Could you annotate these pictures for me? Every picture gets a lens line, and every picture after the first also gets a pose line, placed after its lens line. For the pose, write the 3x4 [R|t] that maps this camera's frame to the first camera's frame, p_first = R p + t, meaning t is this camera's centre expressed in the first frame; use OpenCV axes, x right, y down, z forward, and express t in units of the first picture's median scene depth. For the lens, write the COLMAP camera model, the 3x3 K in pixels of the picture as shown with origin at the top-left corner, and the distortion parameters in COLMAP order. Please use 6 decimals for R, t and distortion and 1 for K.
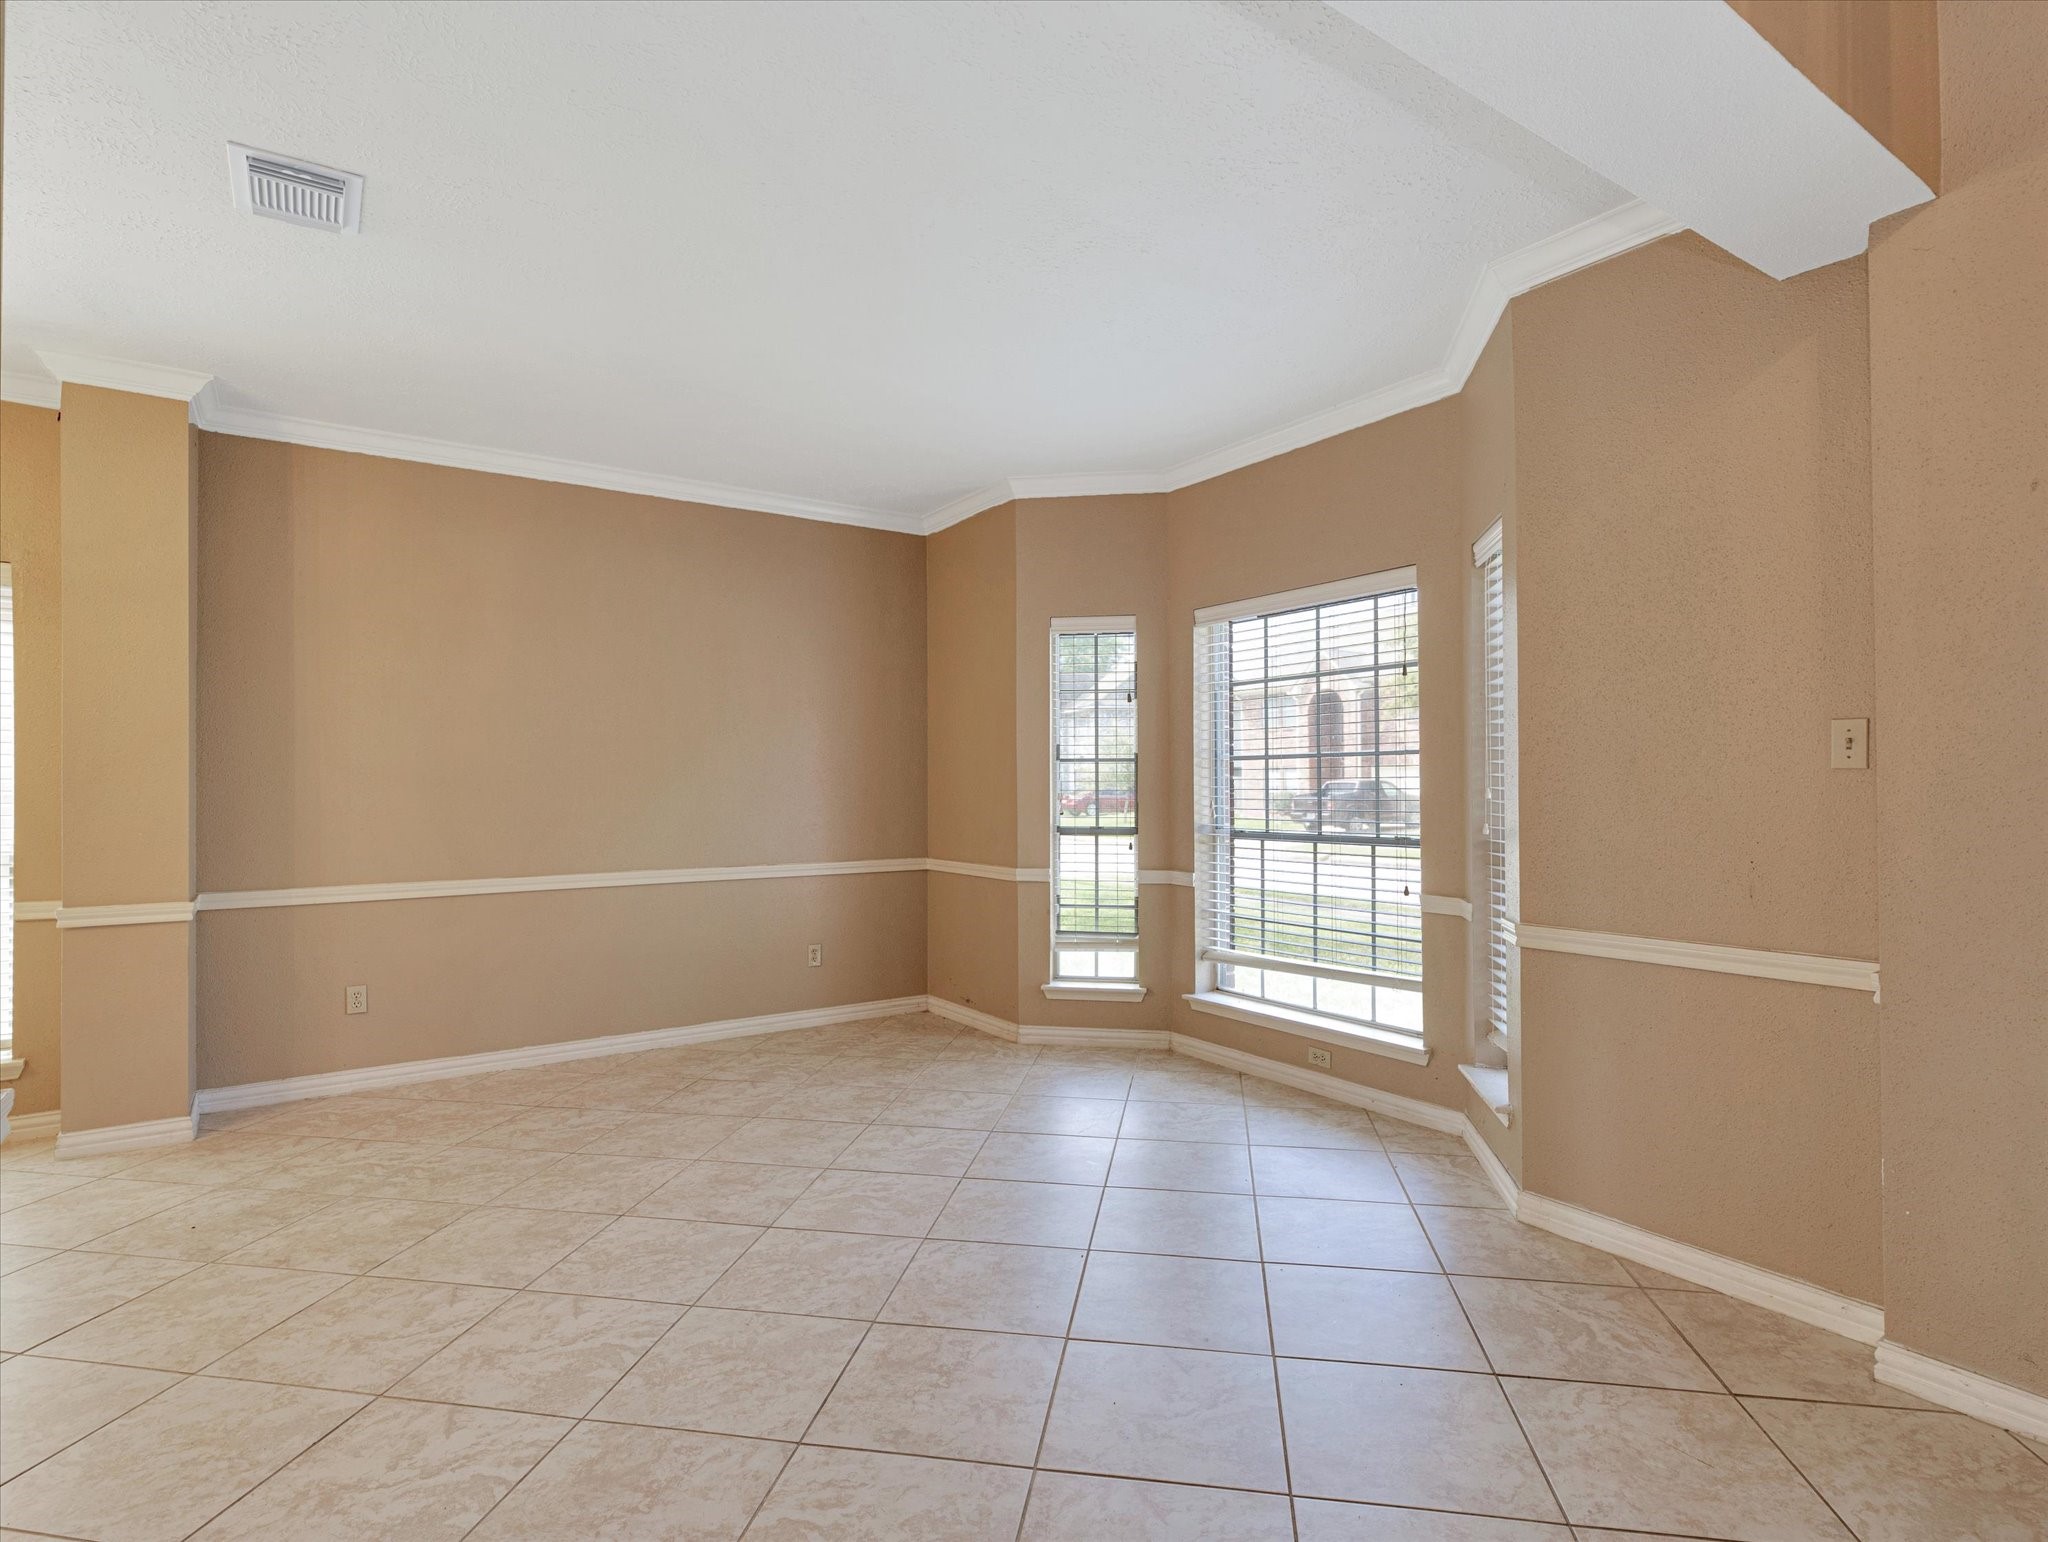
lens RADIAL K [[1072.6, 0, 1025.8], [0, 1072.6, 773.8], [0, 0, 1]] dist [0.003449, -0.002399]
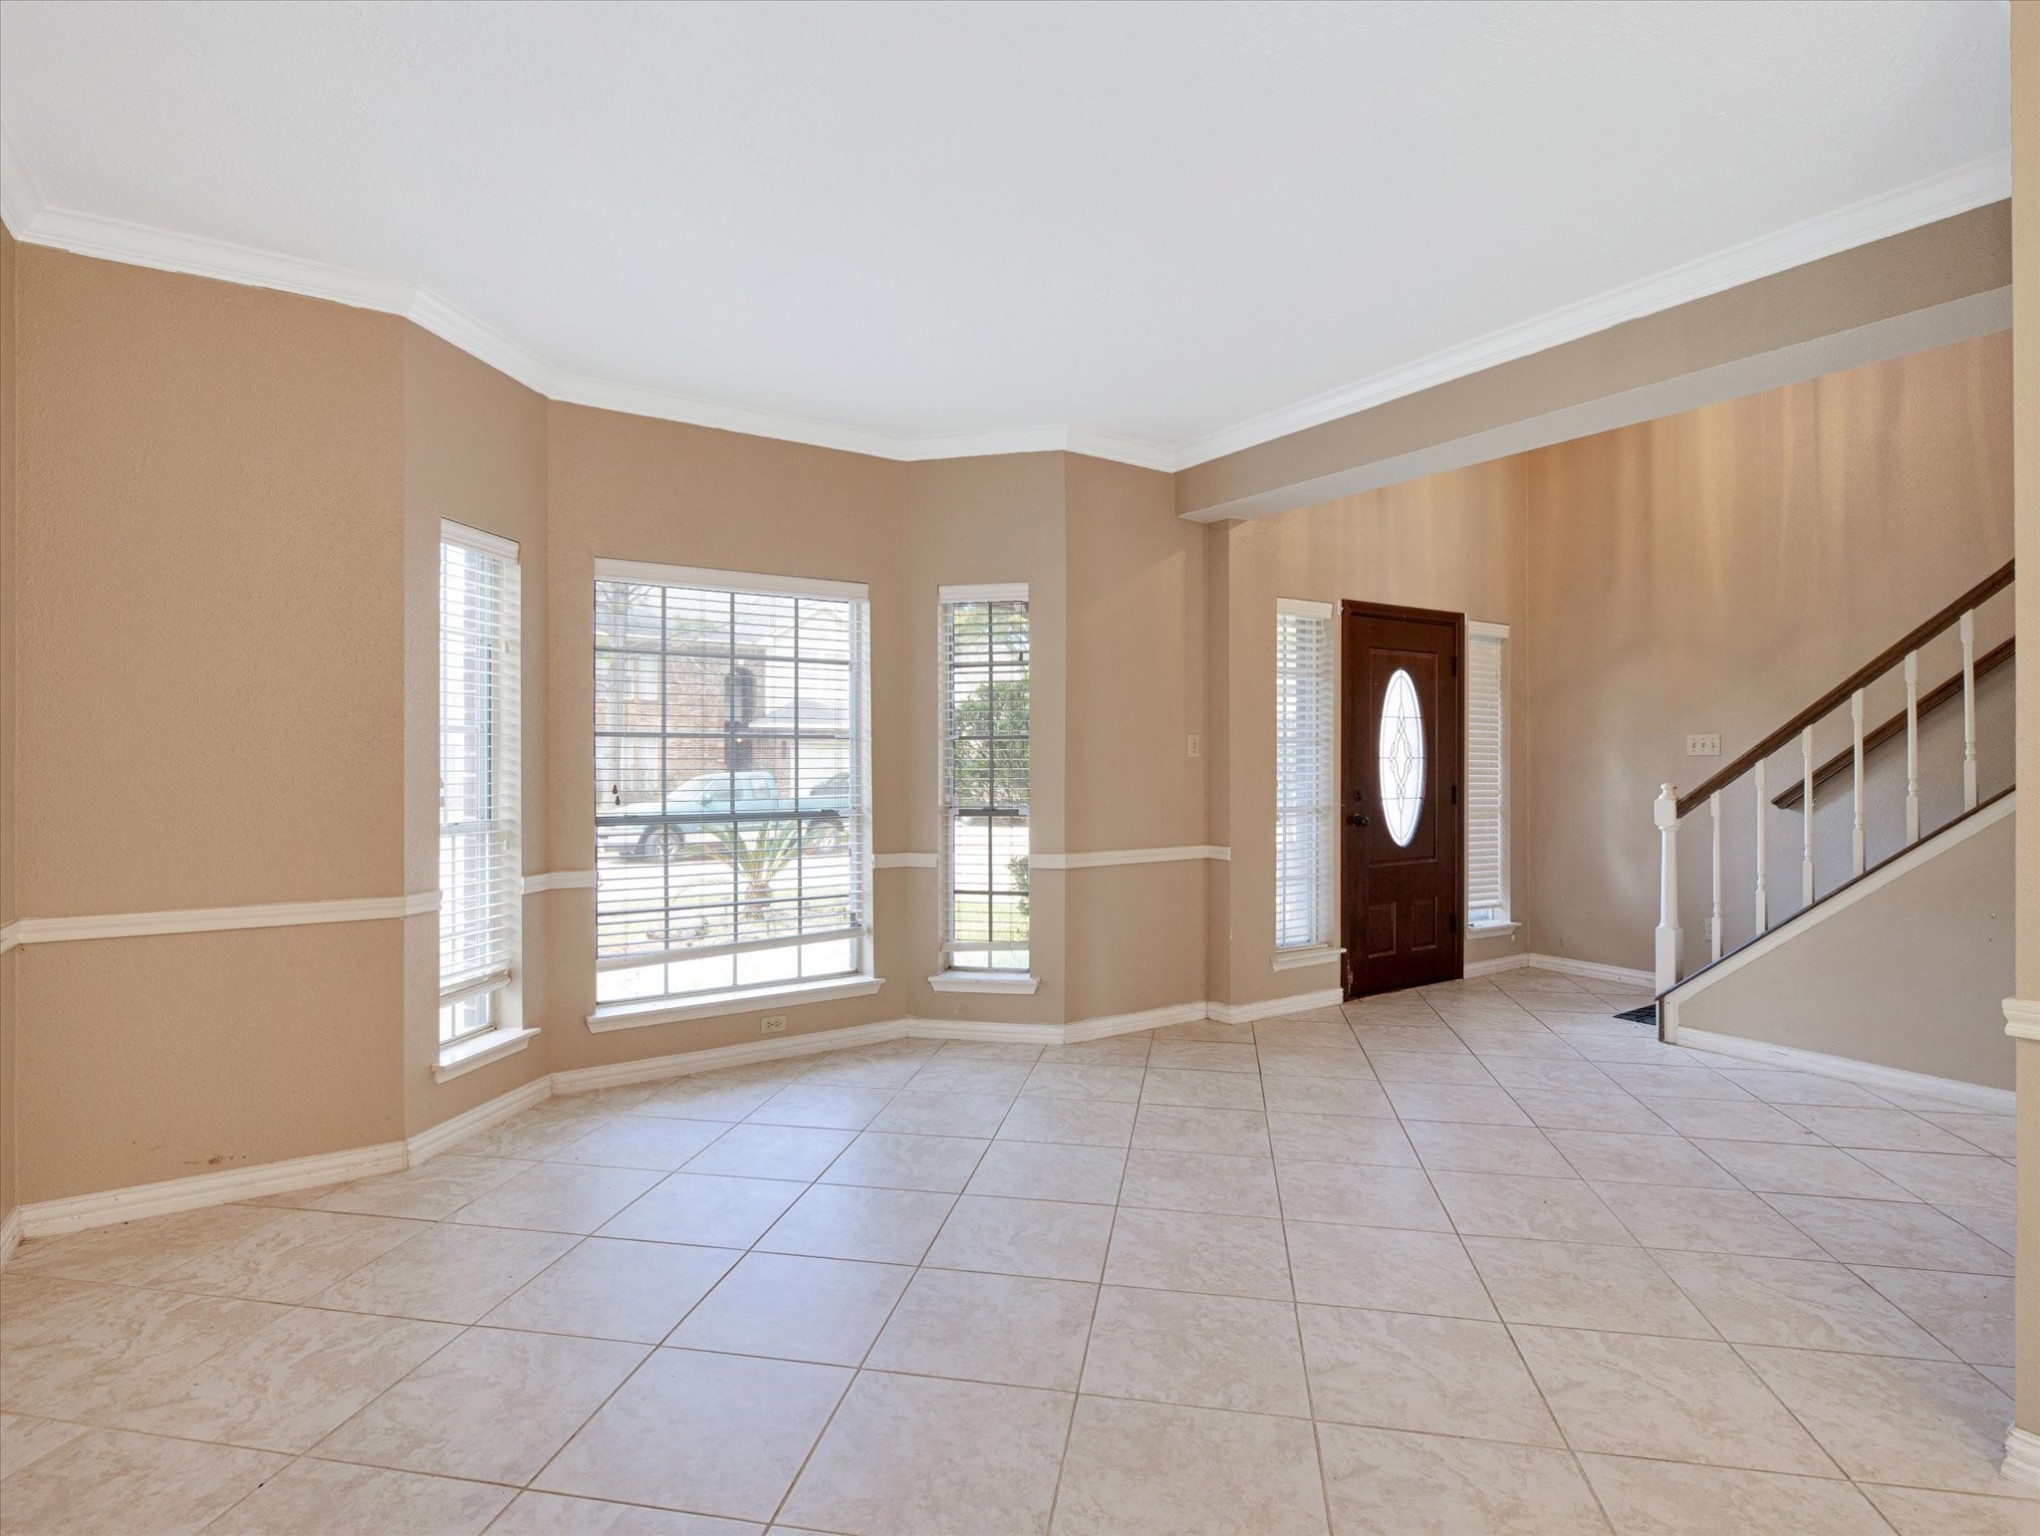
lens RADIAL K [[1068.4, 0, 1025.5], [0, 1068.4, 764.9], [0, 0, 1]] dist [0.003449, -0.002399]
pose [[0.002897, -0.002232, 0.999993, -0.733738], [-0.006749, 0.999975, 0.002252, 0.006325], [-0.999973, -0.006756, 0.002882, 0.715865]]
